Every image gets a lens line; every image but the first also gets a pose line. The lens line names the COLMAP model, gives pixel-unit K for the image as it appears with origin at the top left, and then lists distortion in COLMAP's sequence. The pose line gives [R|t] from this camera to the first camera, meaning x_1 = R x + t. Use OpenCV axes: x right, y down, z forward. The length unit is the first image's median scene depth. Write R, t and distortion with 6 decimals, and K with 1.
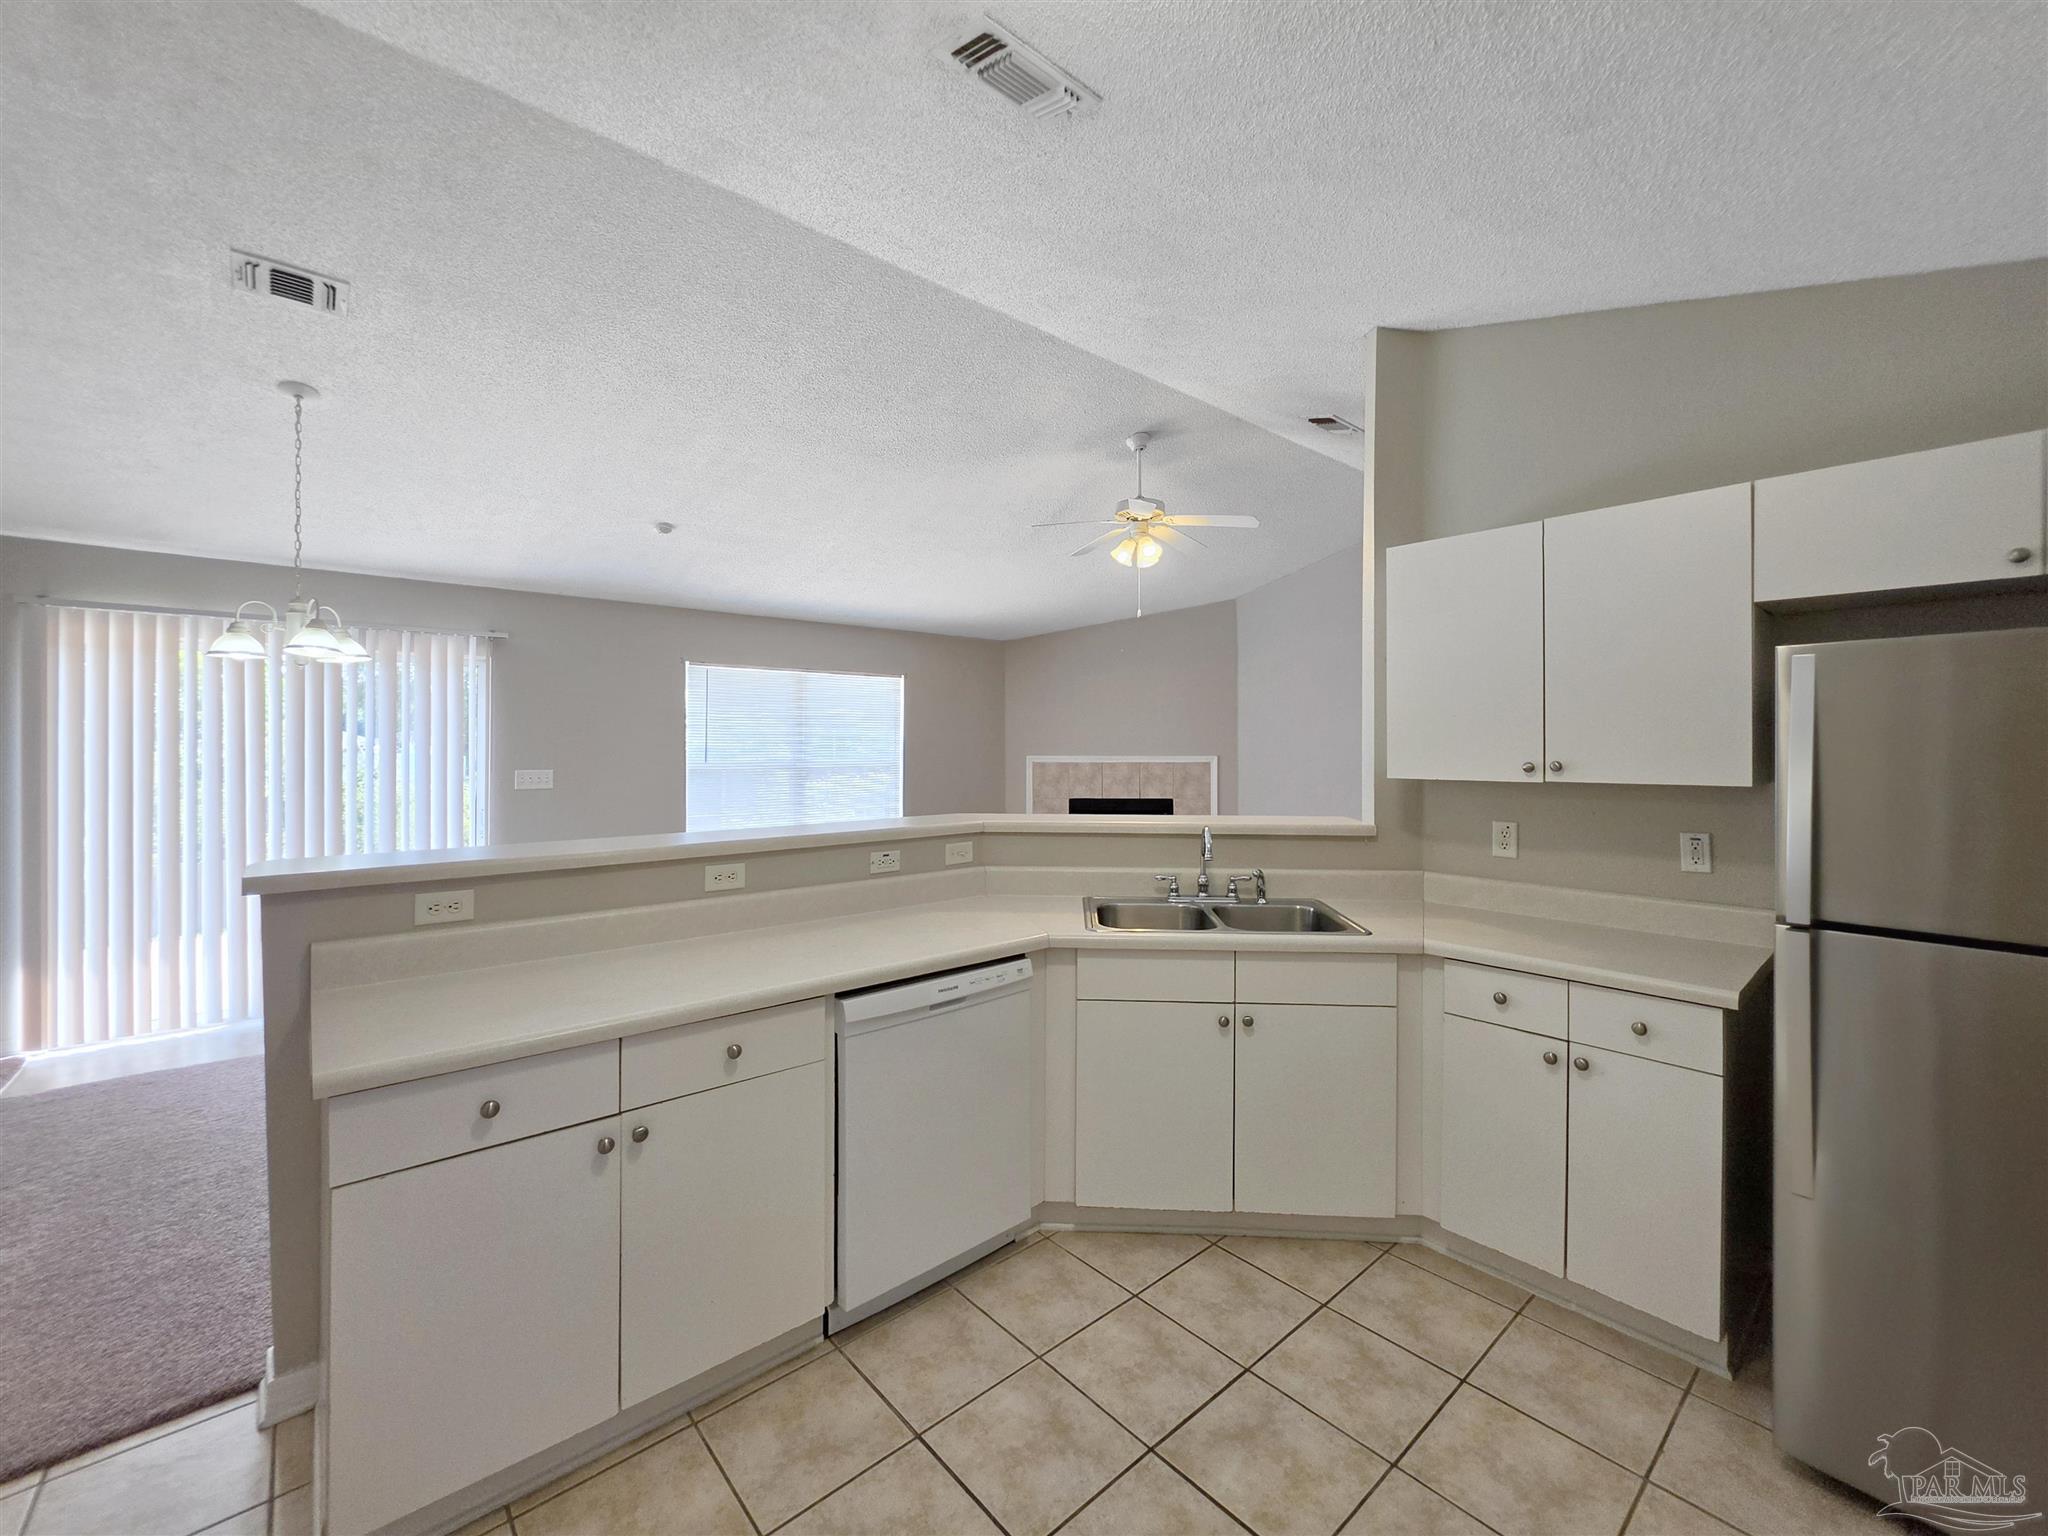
lens RADIAL K [[836.1, 0, 1022.5], [0, 836.1, 741.6], [0, 0, 1]] dist [-0.001297, 0.000099]
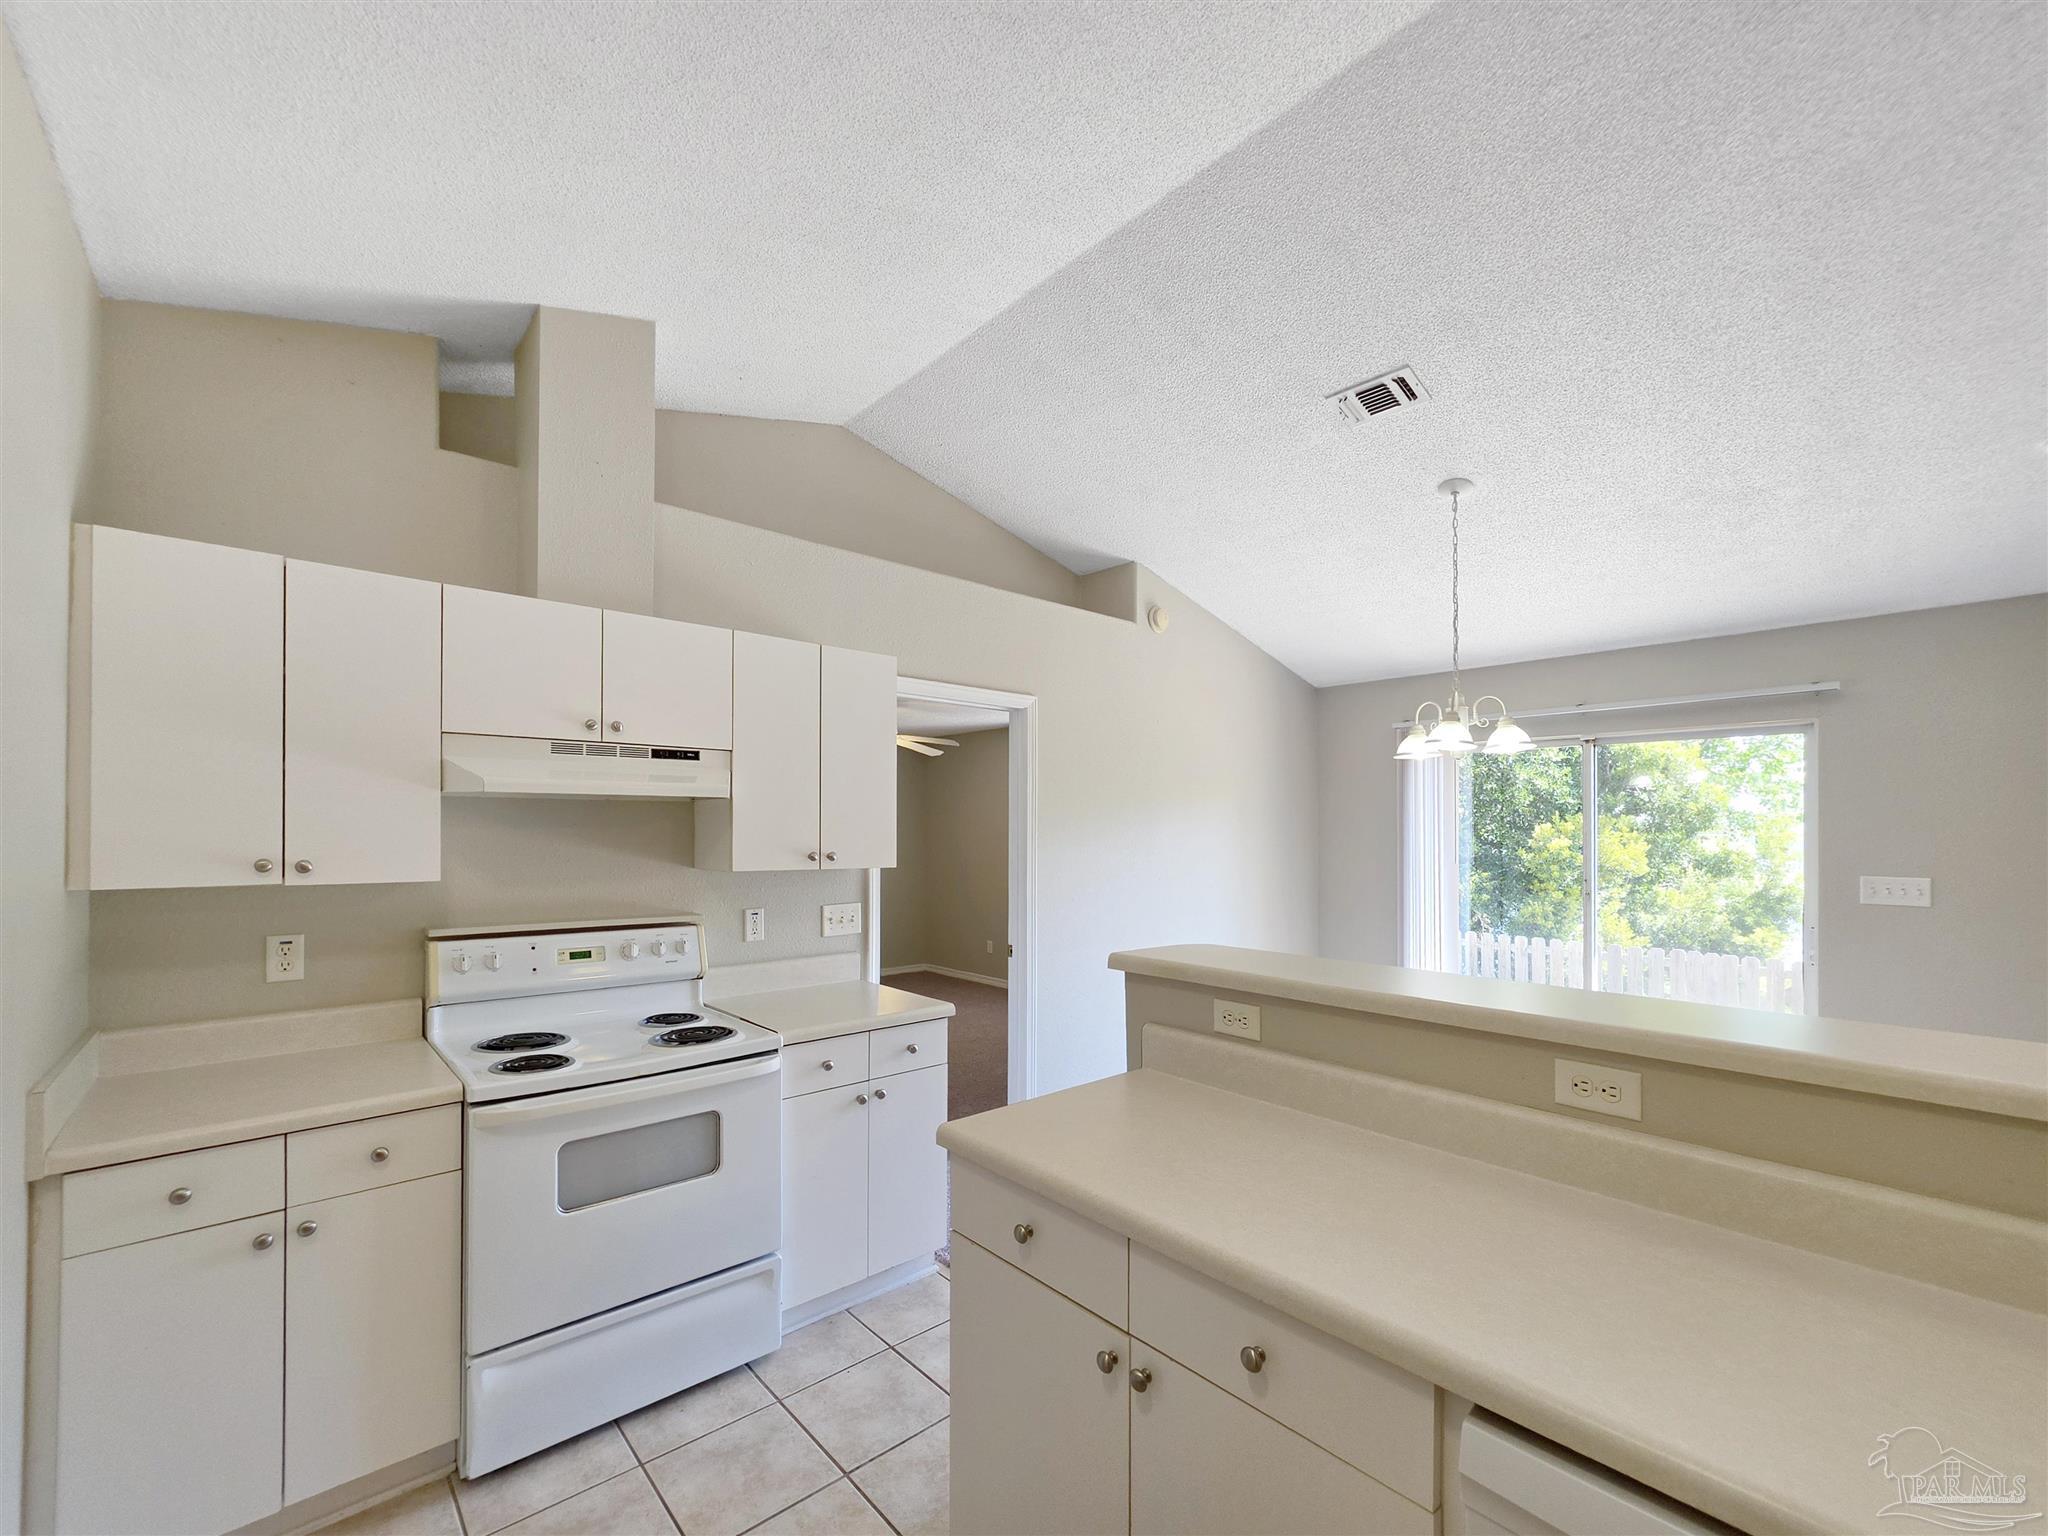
lens RADIAL K [[863.0, 0, 1027.4], [0, 863.0, 818.3], [0, 0, 1]] dist [0.019508, -0.000072]
pose [[0.029179, -0.016017, -0.999446, 0.087499], [0.002464, 0.999870, -0.015952, -0.003358], [0.999571, -0.001997, 0.029214, 0.251152]]
